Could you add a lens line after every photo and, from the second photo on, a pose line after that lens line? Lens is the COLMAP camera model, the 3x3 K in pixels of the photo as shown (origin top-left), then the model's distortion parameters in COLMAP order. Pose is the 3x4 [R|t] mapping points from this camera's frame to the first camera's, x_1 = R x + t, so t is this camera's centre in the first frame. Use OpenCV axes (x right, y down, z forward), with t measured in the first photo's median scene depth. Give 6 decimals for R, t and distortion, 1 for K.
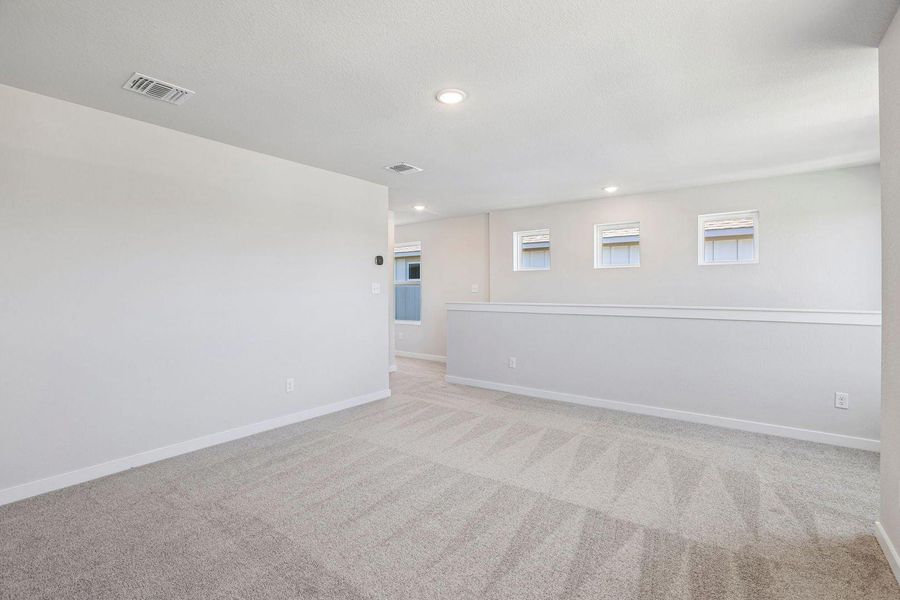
lens RADIAL K [[403.5, 0, 450.3], [0, 403.5, 295.4], [0, 0, 1]] dist [-0.051319, 0.013988]
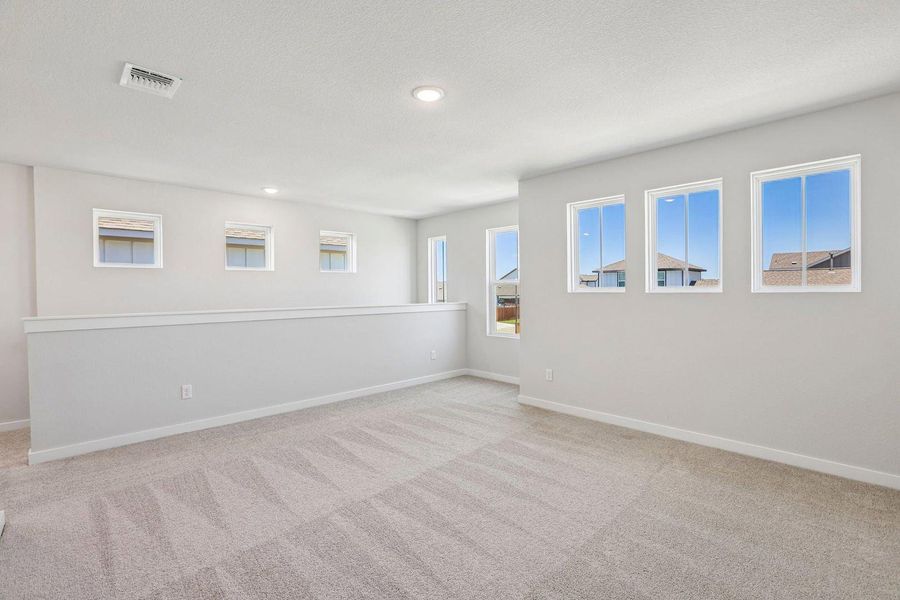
lens RADIAL K [[403.5, 0, 450.3], [0, 403.5, 295.4], [0, 0, 1]] dist [-0.051319, 0.013988]
pose [[0.156314, -0.010849, 0.987648, -0.701696], [0.020854, 0.999753, 0.007681, -0.011236], [-0.987487, 0.019396, 0.156501, 0.572558]]
